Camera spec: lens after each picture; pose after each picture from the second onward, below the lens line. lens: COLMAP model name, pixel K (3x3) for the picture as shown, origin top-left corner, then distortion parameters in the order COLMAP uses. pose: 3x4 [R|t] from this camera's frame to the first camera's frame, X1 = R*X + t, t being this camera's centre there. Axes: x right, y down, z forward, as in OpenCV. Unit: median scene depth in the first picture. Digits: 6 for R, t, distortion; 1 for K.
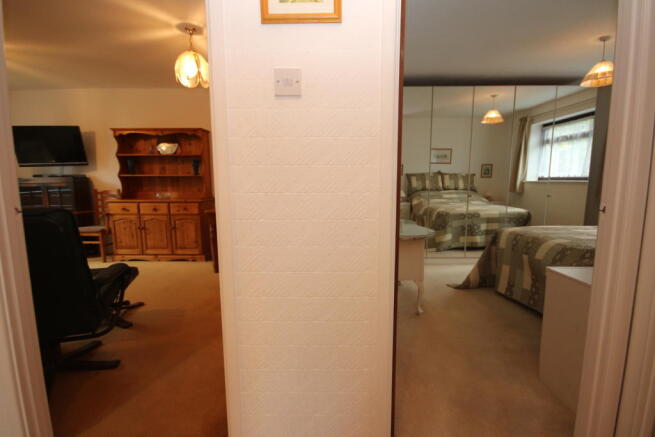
lens RADIAL K [[308.2, 0, 342.5], [0, 308.2, 217.9], [0, 0, 1]] dist [-0.011674, -0.000997]
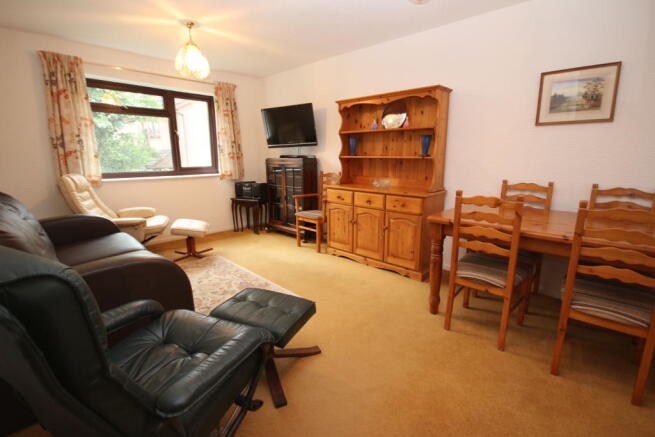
lens RADIAL K [[308.2, 0, 327.5], [0, 308.2, 218.2], [0, 0, 1]] dist [-0.011674, -0.000997]
pose [[0.718264, 0.140398, -0.681458, -0.142057], [-0.087170, 0.989870, 0.112062, -0.062328], [0.690289, -0.021088, 0.723227, 0.348258]]
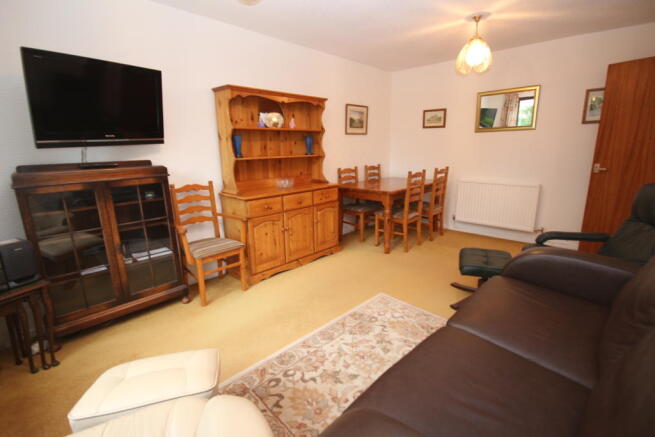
lens RADIAL K [[308.2, 0, 330.0], [0, 308.2, 222.0], [0, 0, 1]] dist [-0.011674, -0.000997]
pose [[0.682458, -0.185685, 0.706946, -1.095013], [0.111665, 0.982326, 0.150219, -0.083962], [-0.722345, -0.023577, 0.691131, 0.393207]]
